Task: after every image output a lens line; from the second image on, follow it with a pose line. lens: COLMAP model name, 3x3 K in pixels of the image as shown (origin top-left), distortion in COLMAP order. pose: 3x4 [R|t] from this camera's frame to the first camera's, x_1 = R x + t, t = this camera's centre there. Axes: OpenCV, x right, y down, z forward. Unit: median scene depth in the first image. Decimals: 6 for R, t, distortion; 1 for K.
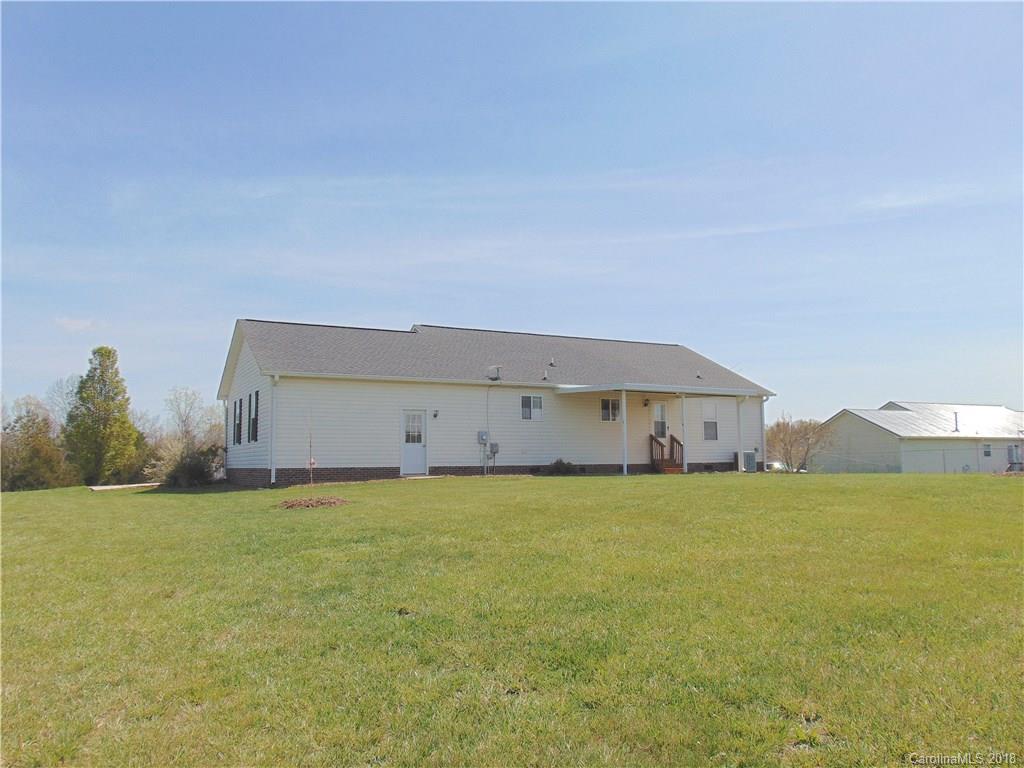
lens RADIAL K [[764.7, 0, 512.5], [0, 764.7, 382.3], [0, 0, 1]] dist [-0.035710, 0.072520]
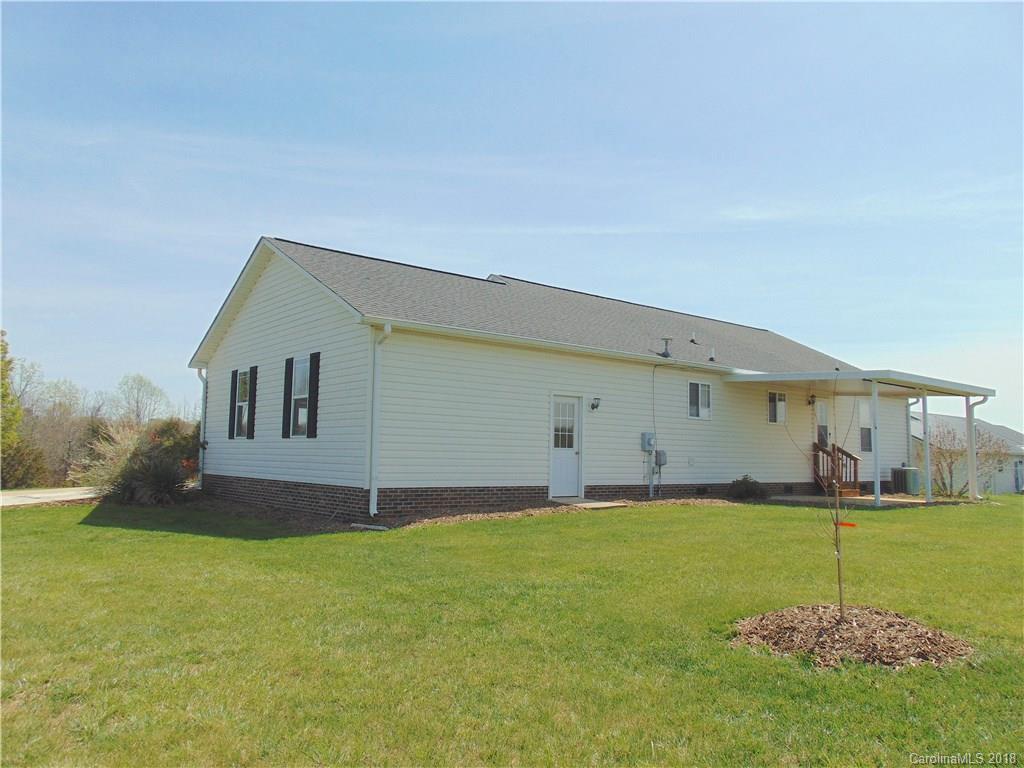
lens RADIAL K [[769.2, 0, 512.2], [0, 769.2, 376.8], [0, 0, 1]] dist [0.003678, -0.001816]
pose [[0.983221, 0.047020, 0.176252, -0.271799], [-0.047378, 0.998875, -0.002175, 0.022421], [-0.176156, -0.006212, 0.984343, 0.356958]]
